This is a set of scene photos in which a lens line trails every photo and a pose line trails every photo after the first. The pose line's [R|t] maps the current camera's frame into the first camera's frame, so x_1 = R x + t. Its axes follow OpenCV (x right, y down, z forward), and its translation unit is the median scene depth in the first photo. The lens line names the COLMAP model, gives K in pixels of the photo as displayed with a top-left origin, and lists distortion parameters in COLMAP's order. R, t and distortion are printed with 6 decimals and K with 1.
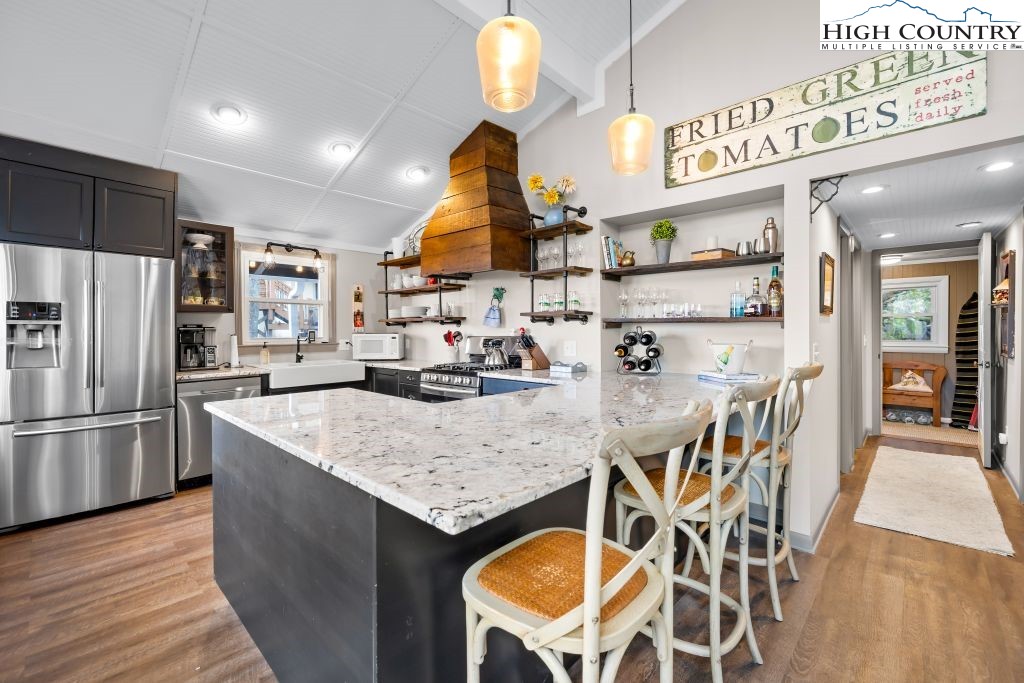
lens RADIAL K [[439.2, 0, 509.3], [0, 439.2, 333.4], [0, 0, 1]] dist [0.003707, -0.001565]
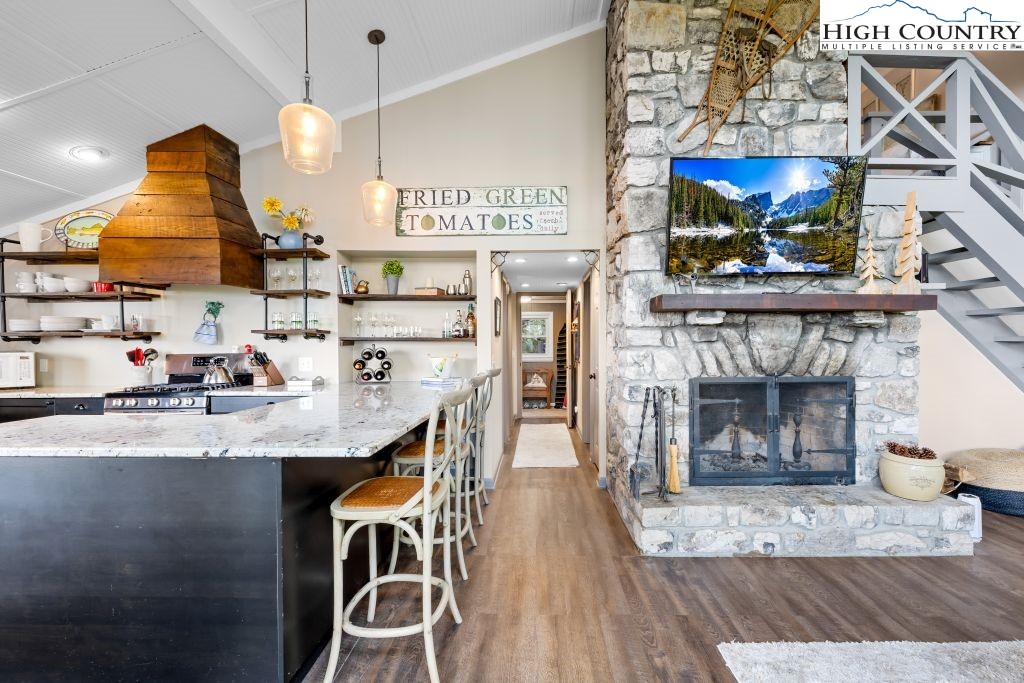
lens RADIAL K [[439.2, 0, 533.6], [0, 439.2, 352.2], [0, 0, 1]] dist [0.003707, -0.001565]
pose [[0.738963, -0.009398, 0.673681, -0.175294], [0.005771, 0.999954, 0.007620, 0.000189], [-0.673721, -0.001744, 0.738983, -0.174423]]
